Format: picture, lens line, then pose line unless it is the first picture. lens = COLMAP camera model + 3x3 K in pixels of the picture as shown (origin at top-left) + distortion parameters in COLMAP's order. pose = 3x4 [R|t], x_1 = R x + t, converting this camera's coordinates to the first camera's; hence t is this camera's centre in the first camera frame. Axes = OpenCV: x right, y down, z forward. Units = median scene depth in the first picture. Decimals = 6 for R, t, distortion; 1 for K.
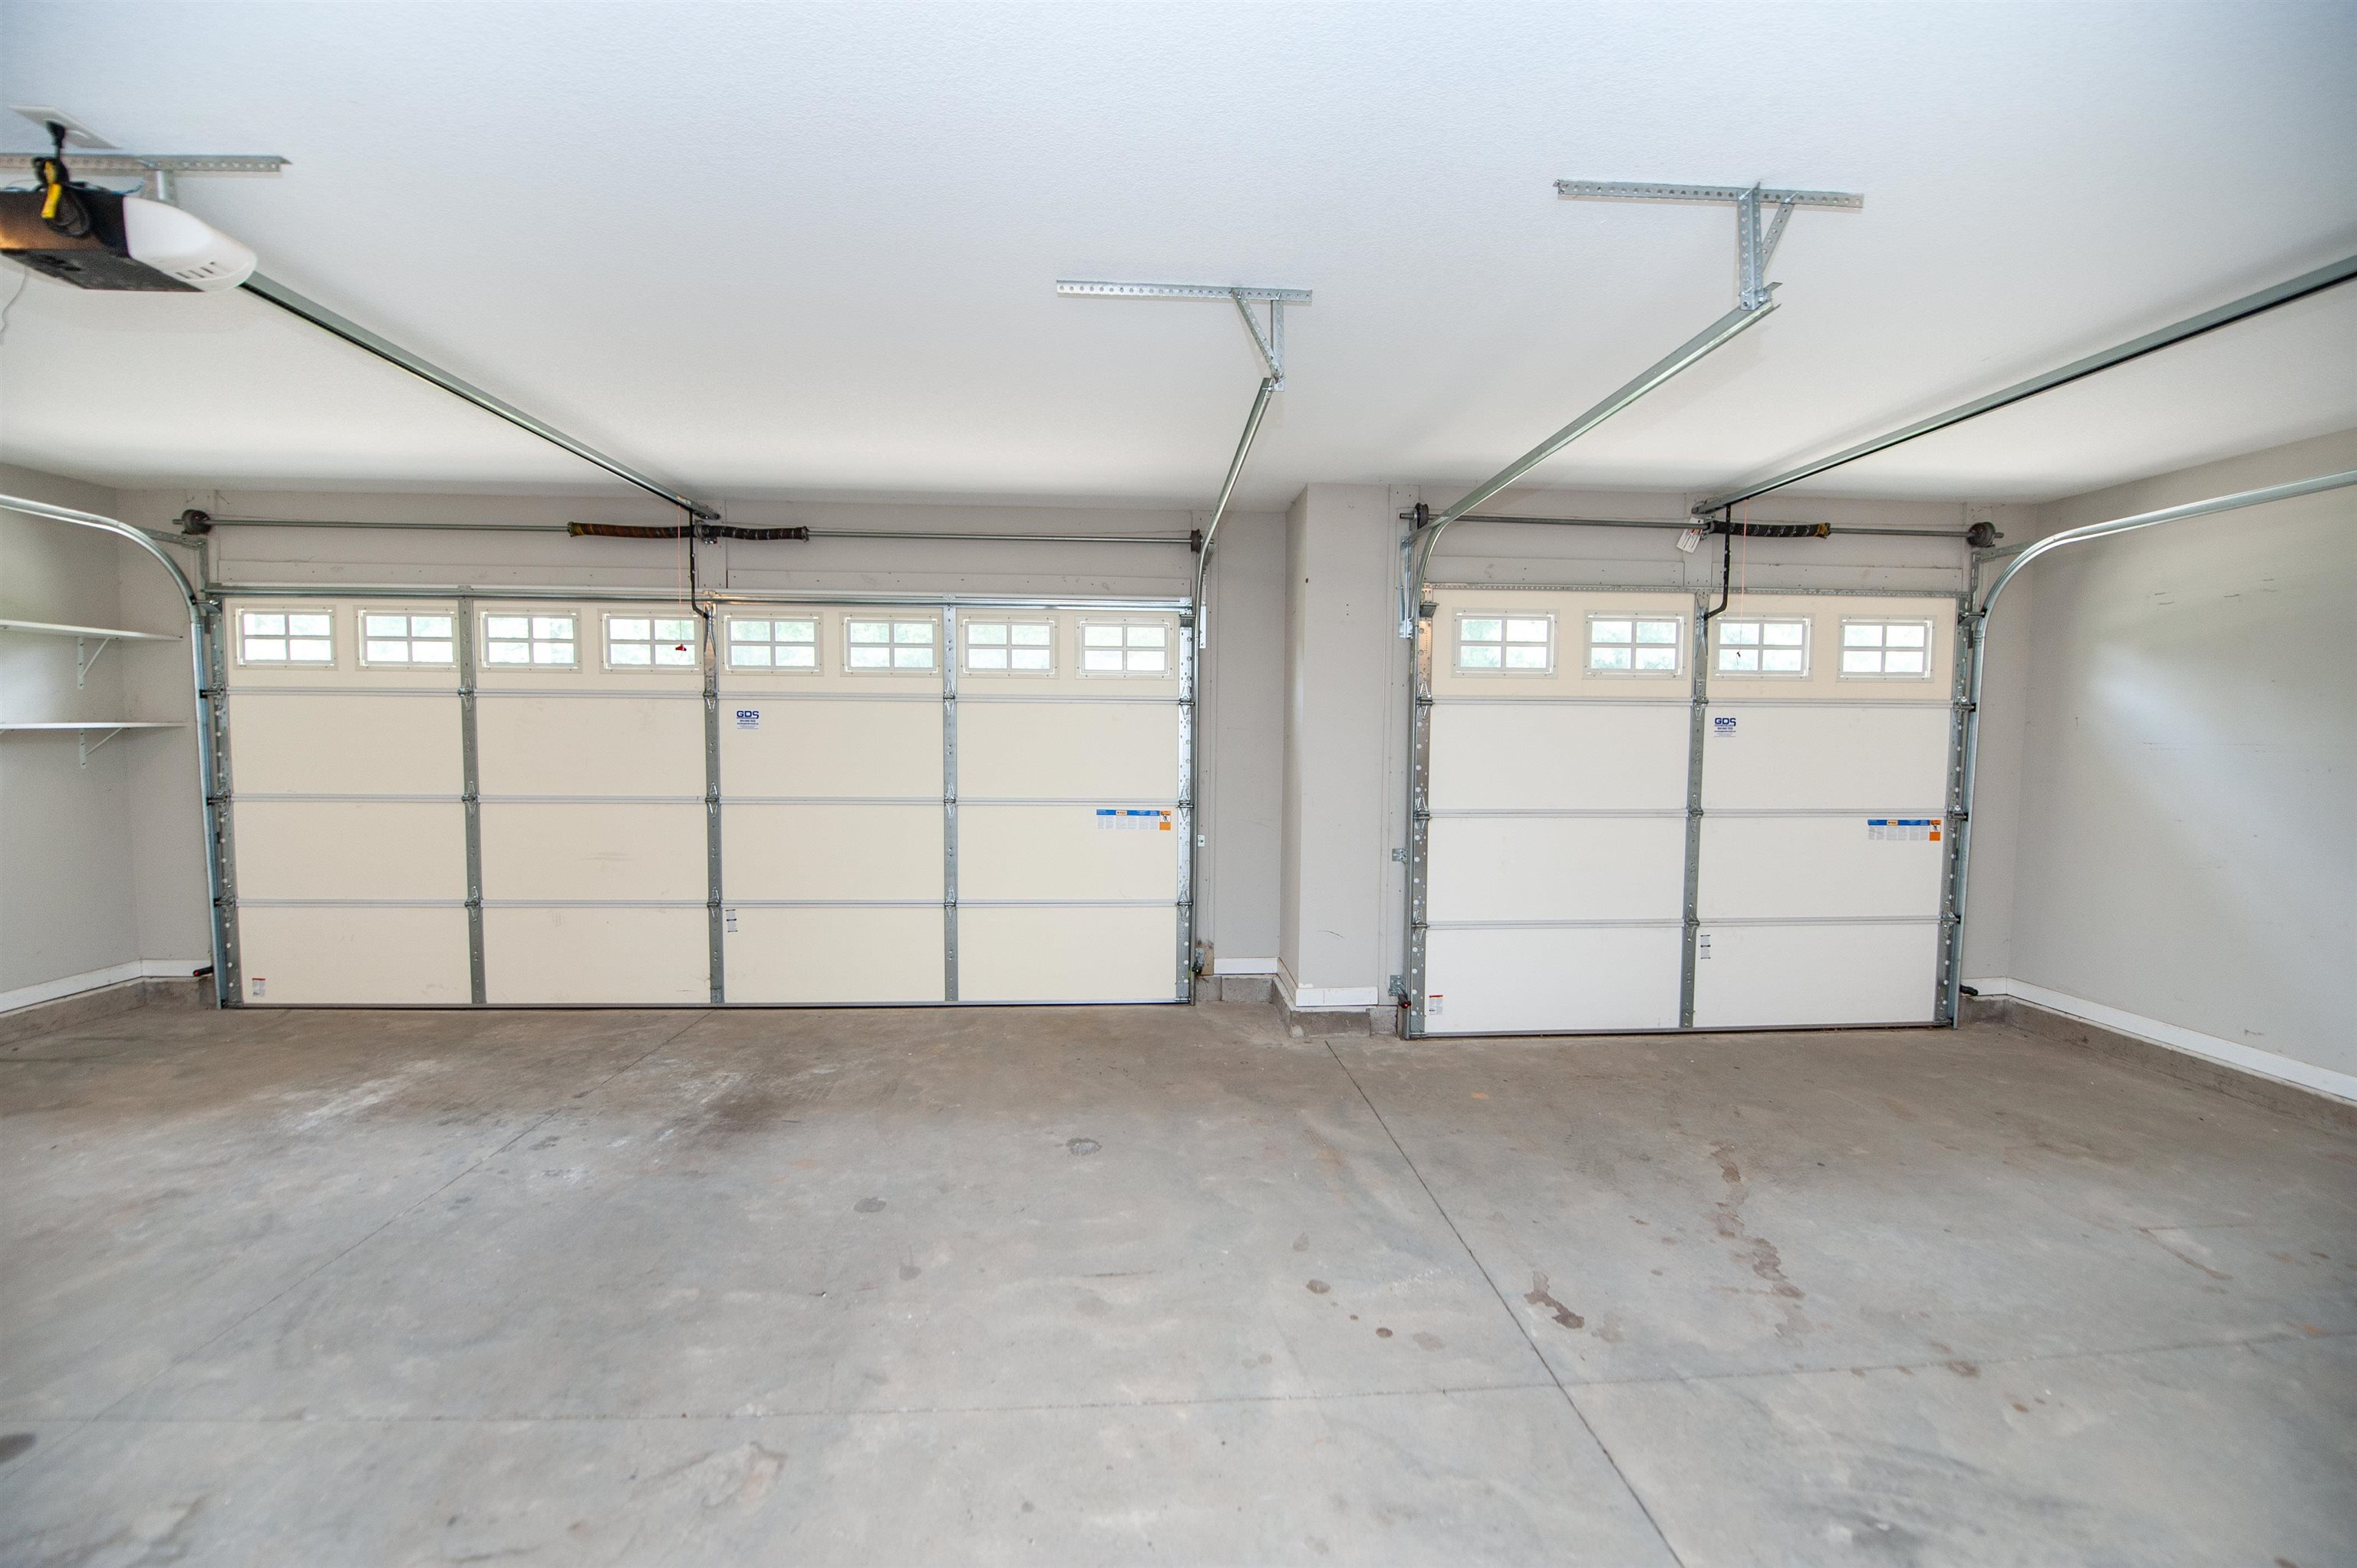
lens RADIAL K [[955.6, 0, 1177.2], [0, 955.6, 792.7], [0, 0, 1]] dist [-0.000587, -0.007550]
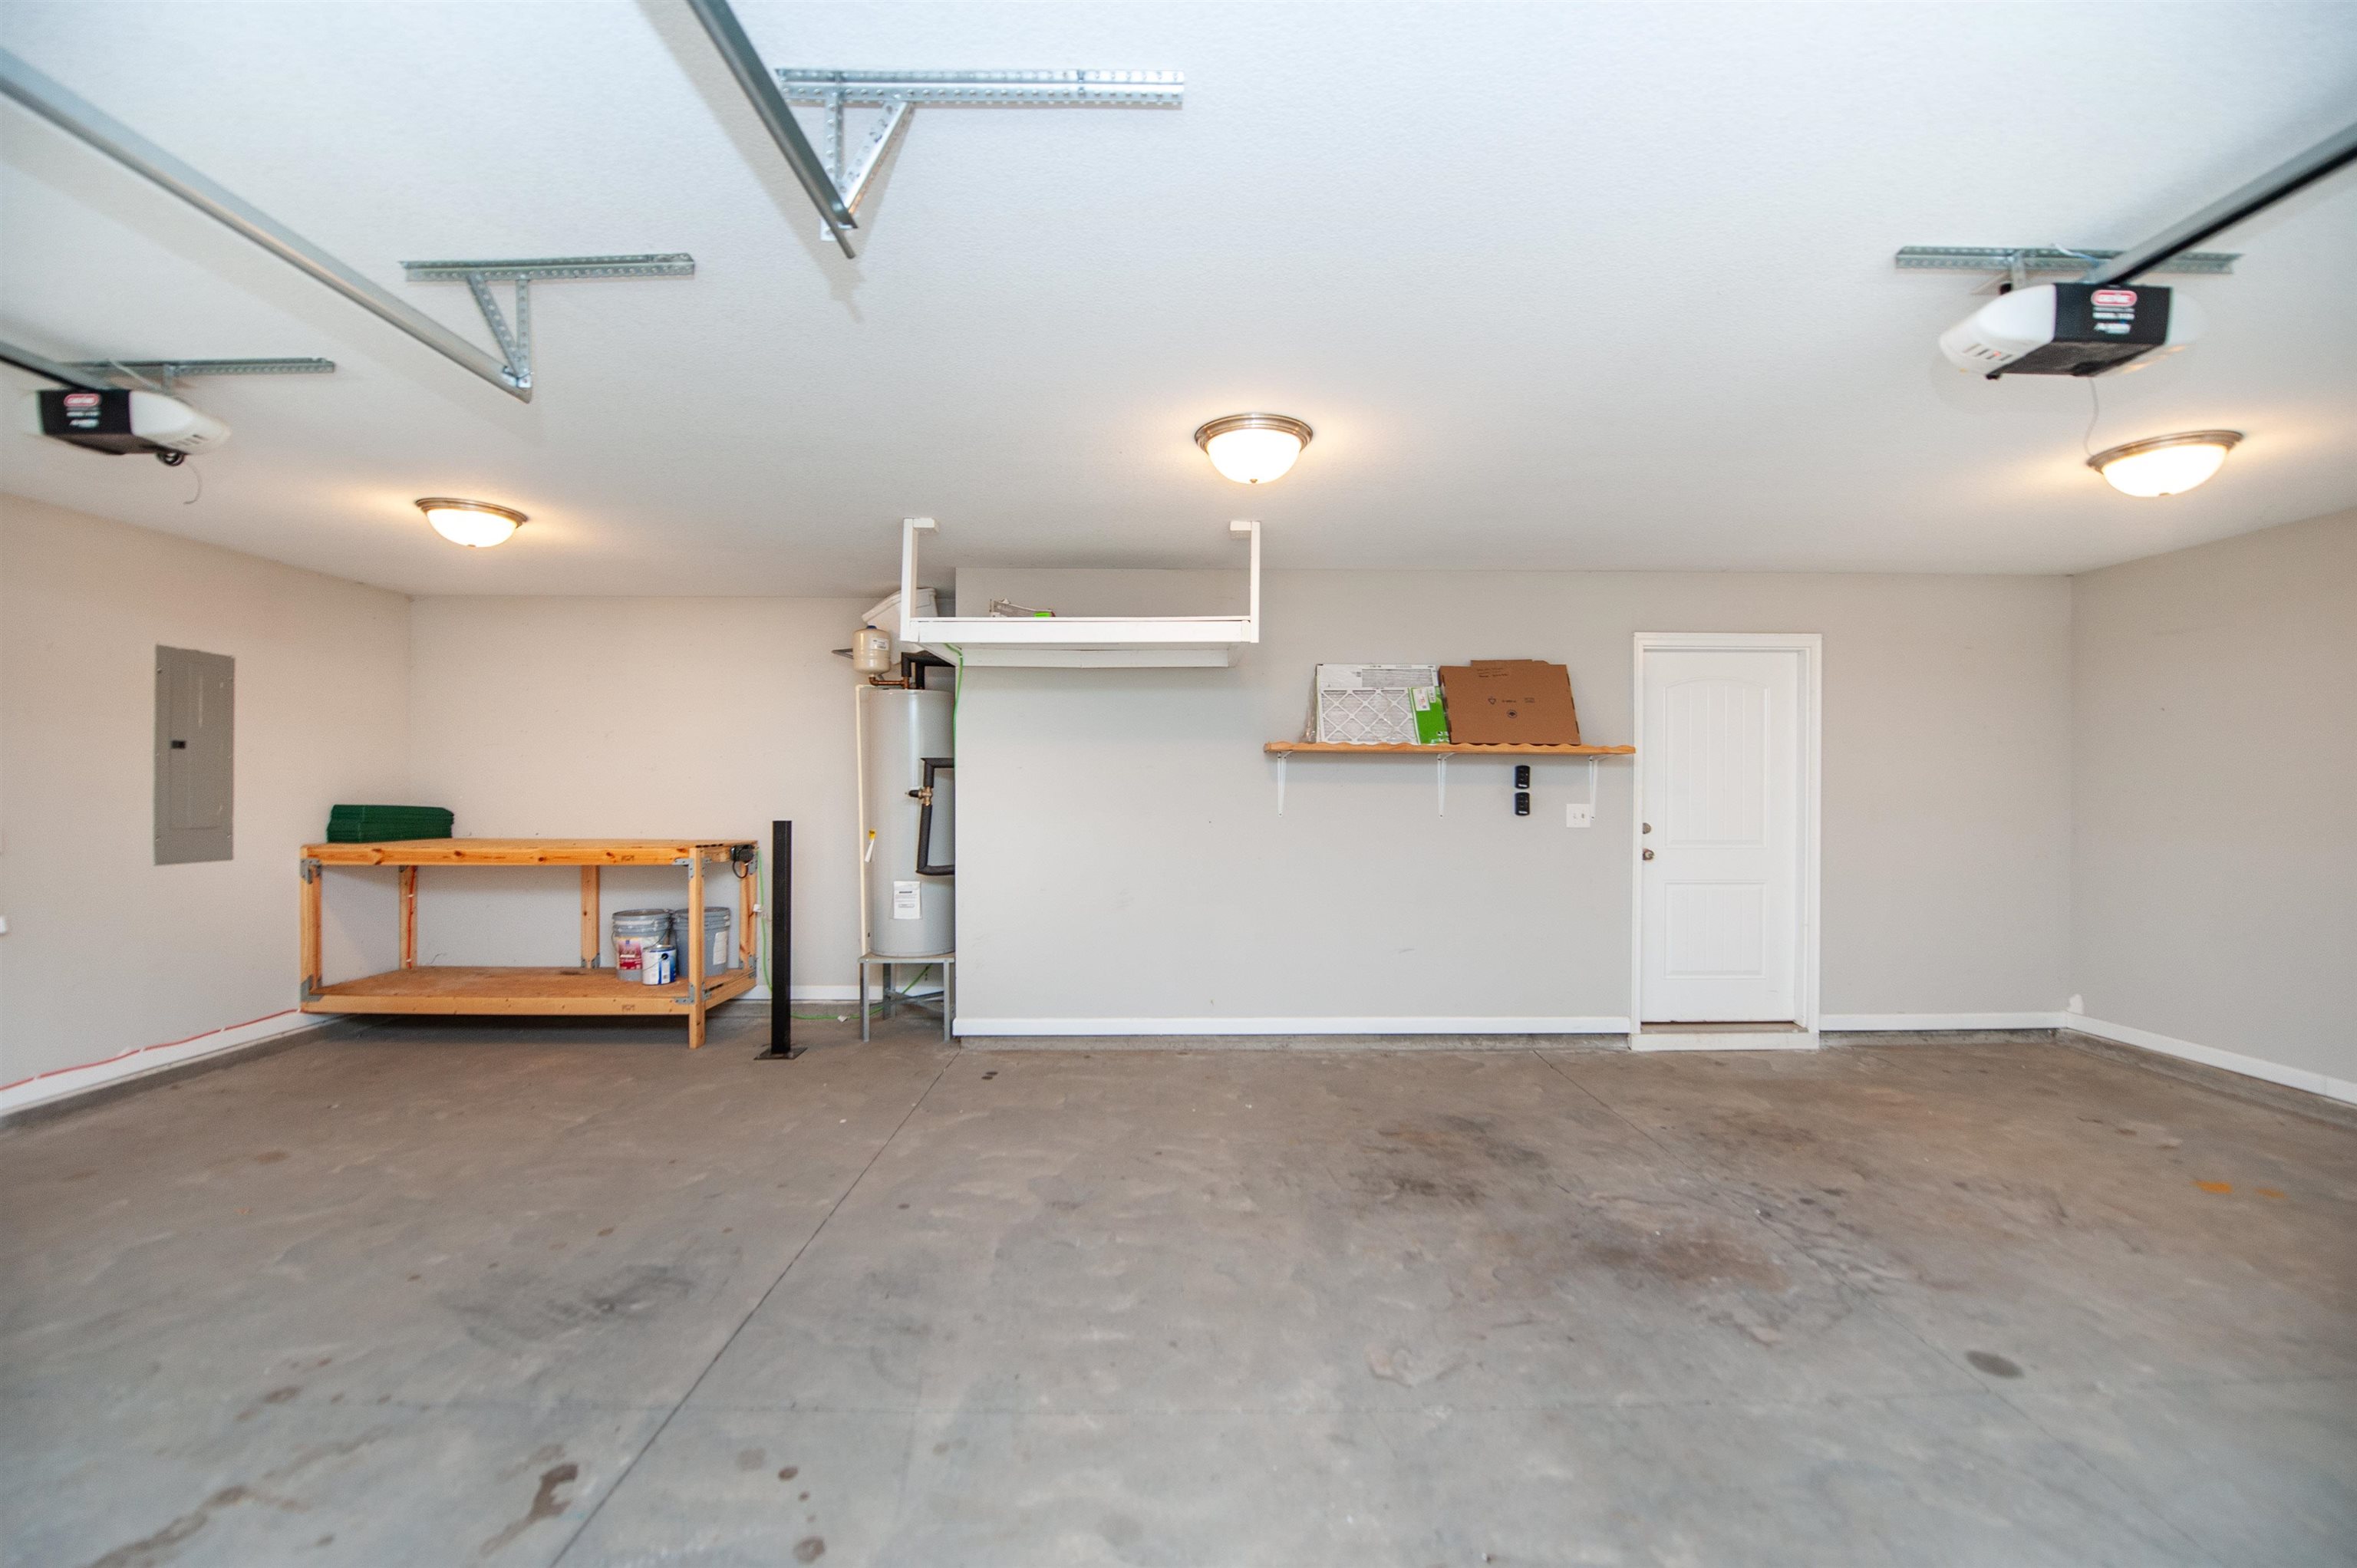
lens RADIAL K [[955.6, 0, 1177.2], [0, 955.6, 792.7], [0, 0, 1]] dist [-0.000587, -0.007550]
pose [[-0.998660, -0.011470, 0.050460, -0.187836], [-0.008000, 0.997624, 0.068426, -0.123958], [-0.051125, 0.067931, -0.996379, 1.956307]]
